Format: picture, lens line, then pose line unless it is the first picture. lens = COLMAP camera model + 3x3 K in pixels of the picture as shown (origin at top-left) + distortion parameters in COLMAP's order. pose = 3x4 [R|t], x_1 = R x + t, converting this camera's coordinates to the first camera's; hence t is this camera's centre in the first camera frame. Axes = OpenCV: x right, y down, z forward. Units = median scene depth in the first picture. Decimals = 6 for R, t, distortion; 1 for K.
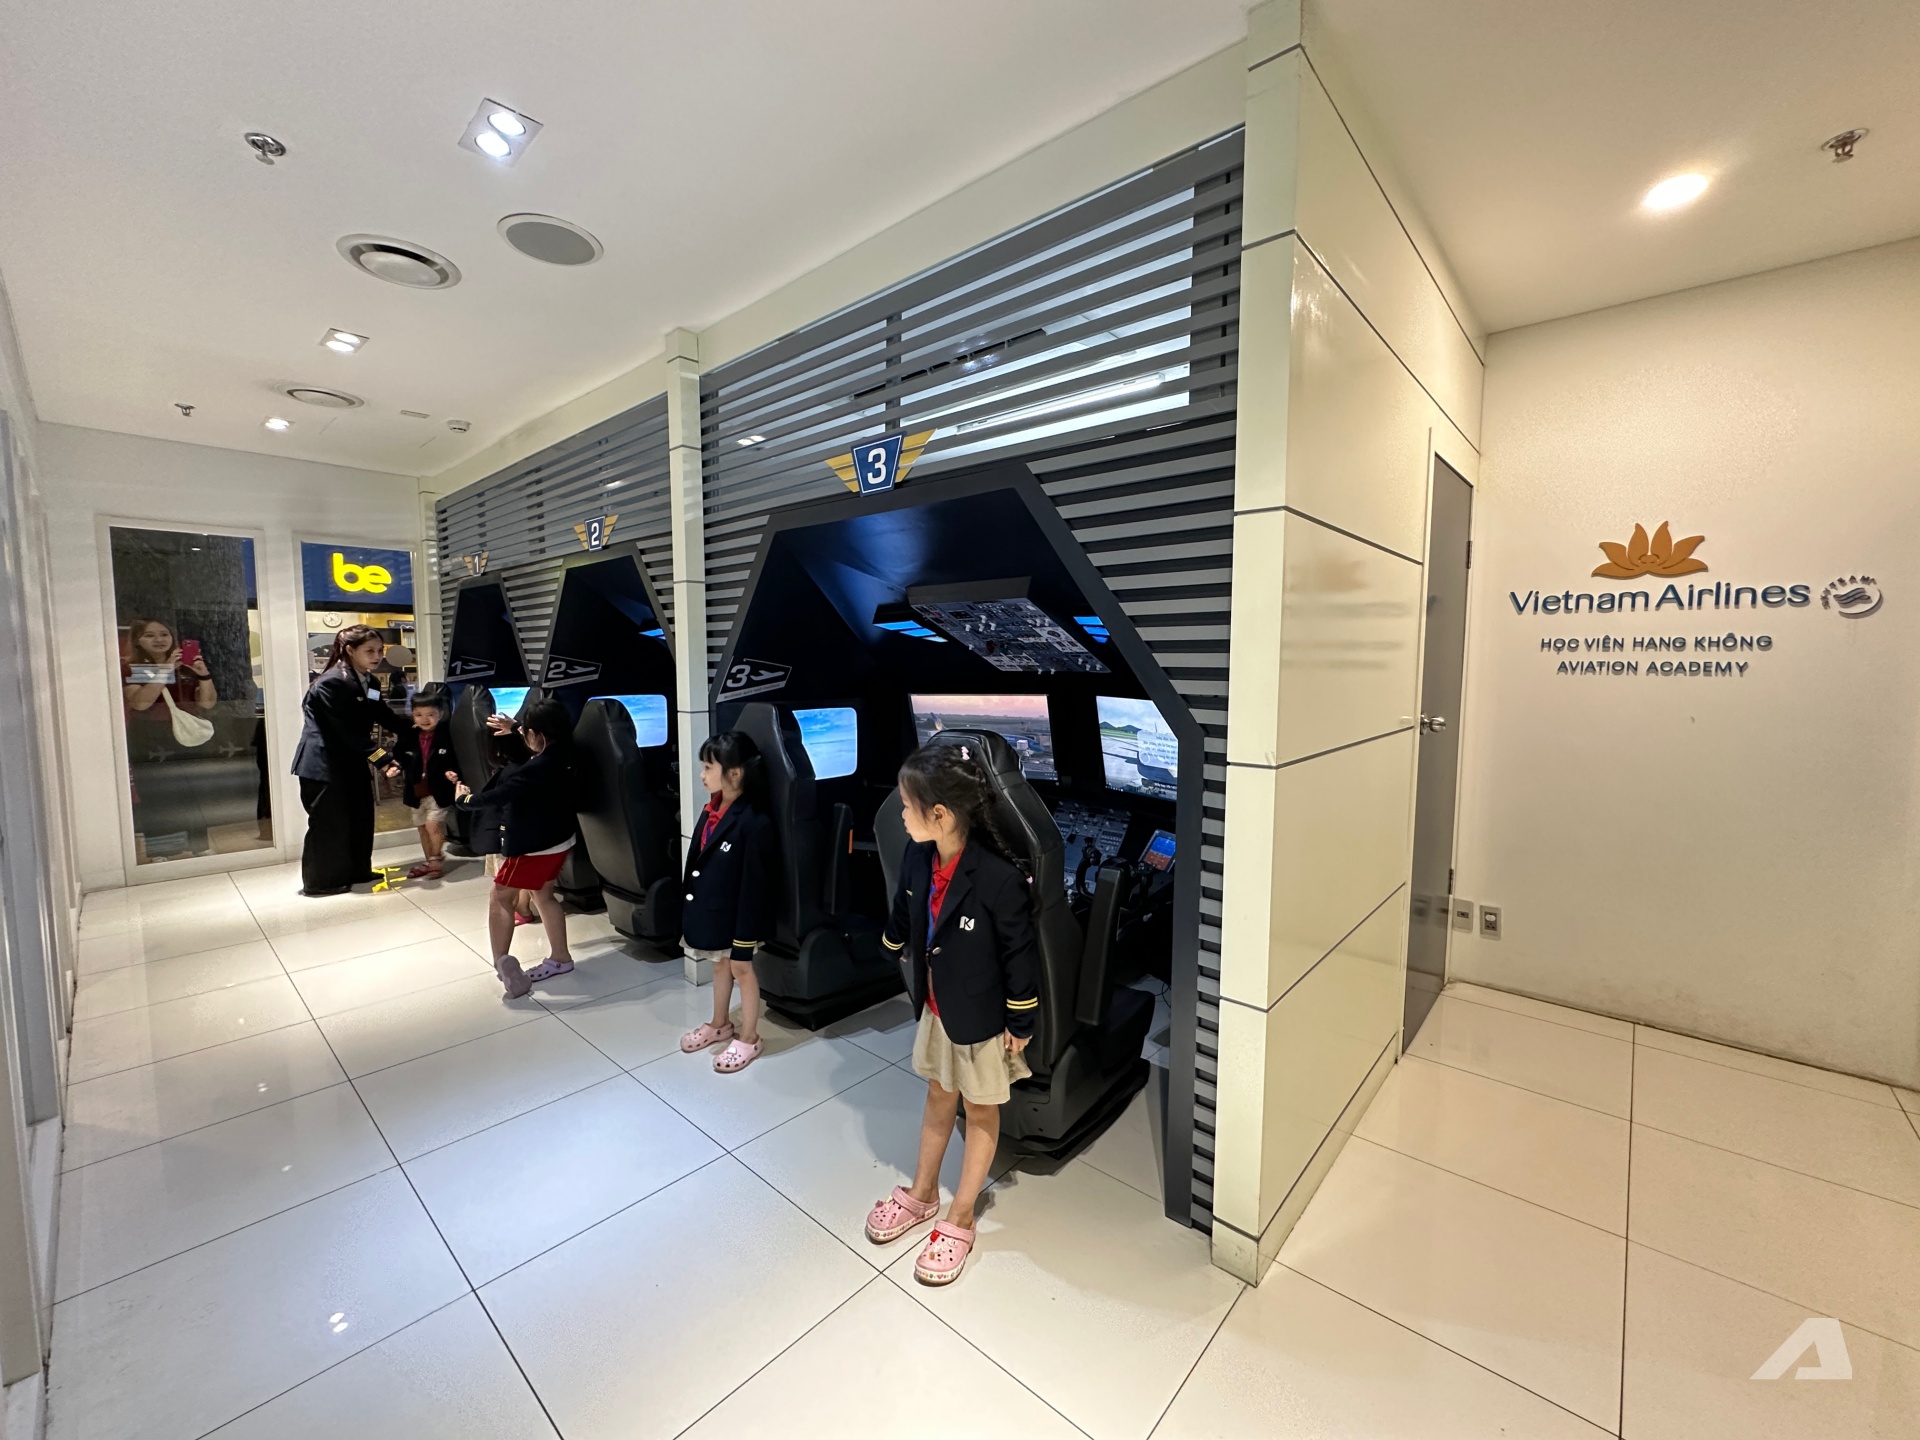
lens RADIAL K [[768.7, 0, 956.5], [0, 768.7, 723.9], [0, 0, 1]] dist [-0.000051, -0.000001]
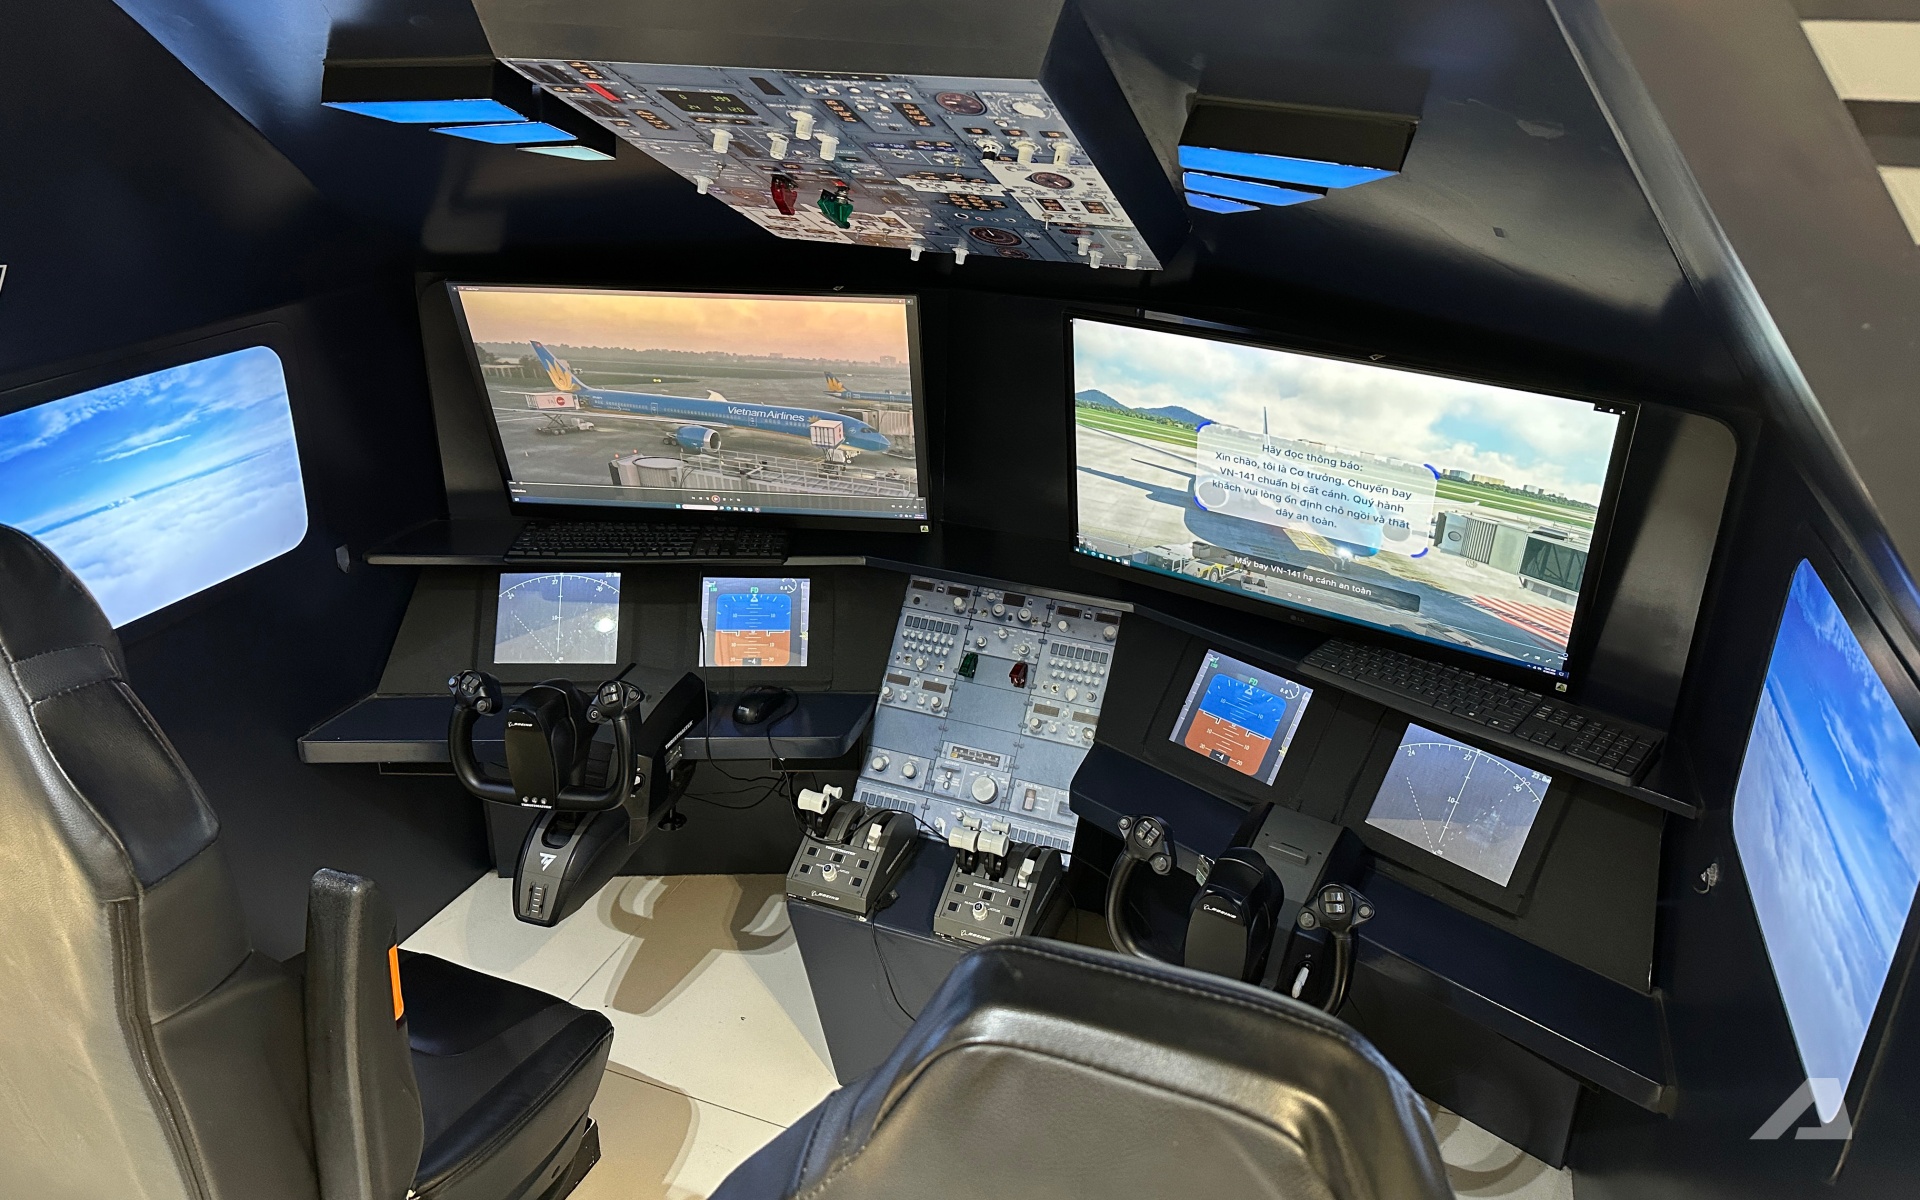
lens RADIAL K [[1355.8, 0, 960.7], [0, 1355.8, 595.0], [0, 0, 1]] dist [0.045504, -0.000274]
pose [[0.931486, -0.136914, 0.337029, -0.086348], [0.016743, 0.941624, 0.336250, -0.124285], [-0.363392, -0.307569, 0.879402, 0.446803]]
